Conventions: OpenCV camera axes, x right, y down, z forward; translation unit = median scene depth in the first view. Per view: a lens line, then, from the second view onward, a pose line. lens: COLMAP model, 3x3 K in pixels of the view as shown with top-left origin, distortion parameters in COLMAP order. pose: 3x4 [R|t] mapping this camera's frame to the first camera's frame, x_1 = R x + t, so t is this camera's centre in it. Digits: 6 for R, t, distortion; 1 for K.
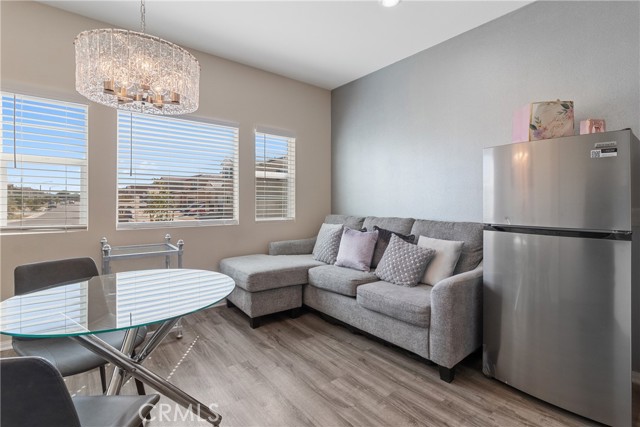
lens RADIAL K [[302.0, 0, 339.1], [0, 302.0, 202.4], [0, 0, 1]] dist [0.004281, -0.000290]
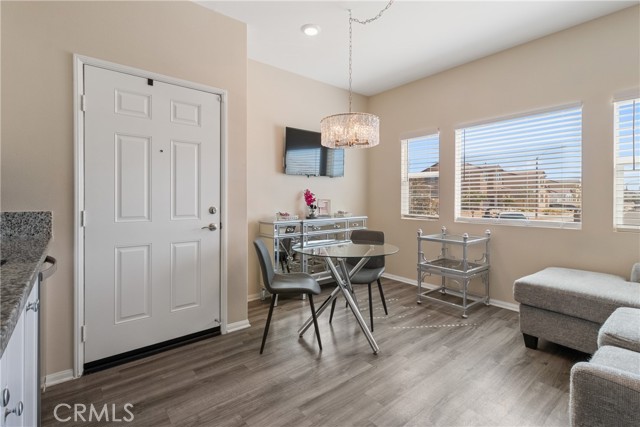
lens RADIAL K [[302.0, 0, 321.9], [0, 302.0, 208.0], [0, 0, 1]] dist [0.004281, -0.000290]
pose [[-0.000380, 0.016450, -0.999865, 0.621847], [-0.015440, 0.999745, 0.016454, 0.016659], [0.999881, 0.015444, -0.000126, 0.442886]]
